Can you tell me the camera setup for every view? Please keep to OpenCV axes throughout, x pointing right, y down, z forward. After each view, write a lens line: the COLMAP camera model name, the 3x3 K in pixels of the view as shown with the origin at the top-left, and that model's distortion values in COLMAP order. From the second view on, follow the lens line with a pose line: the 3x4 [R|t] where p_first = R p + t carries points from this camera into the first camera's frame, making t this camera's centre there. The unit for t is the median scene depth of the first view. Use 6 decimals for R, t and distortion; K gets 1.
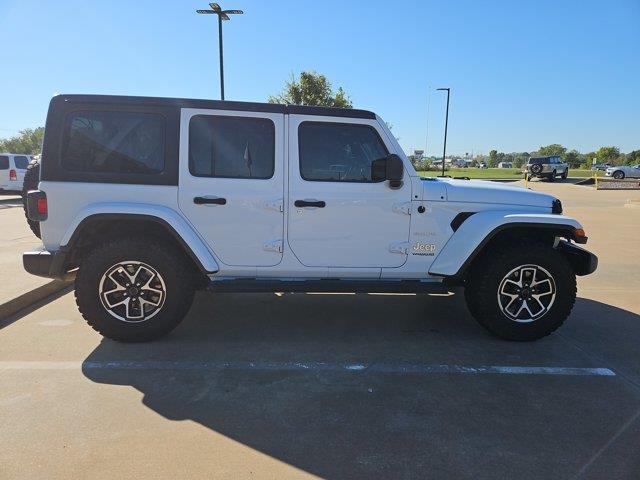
lens RADIAL K [[461.8, 0, 320.0], [0, 461.8, 240.0], [0, 0, 1]] dist [0.008272, 0.001684]
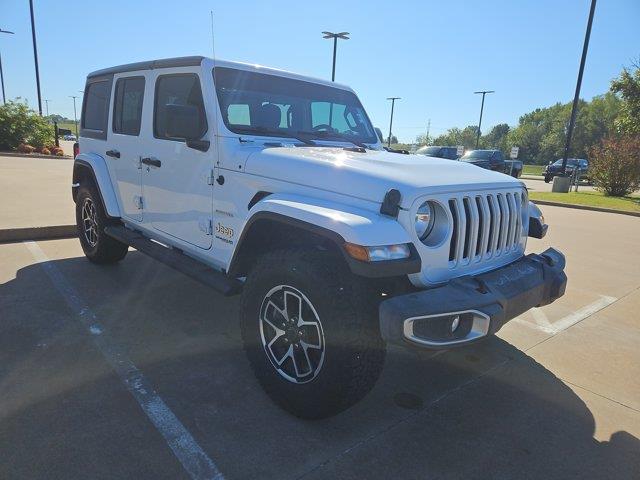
lens RADIAL K [[461.8, 0, 320.0], [0, 461.8, 240.0], [0, 0, 1]] dist [0.008272, 0.001684]
pose [[0.606661, 0.181807, -0.773892, 0.921467], [-0.183510, 0.979232, 0.086192, -0.063991], [0.773490, 0.089727, 0.627425, 0.643271]]
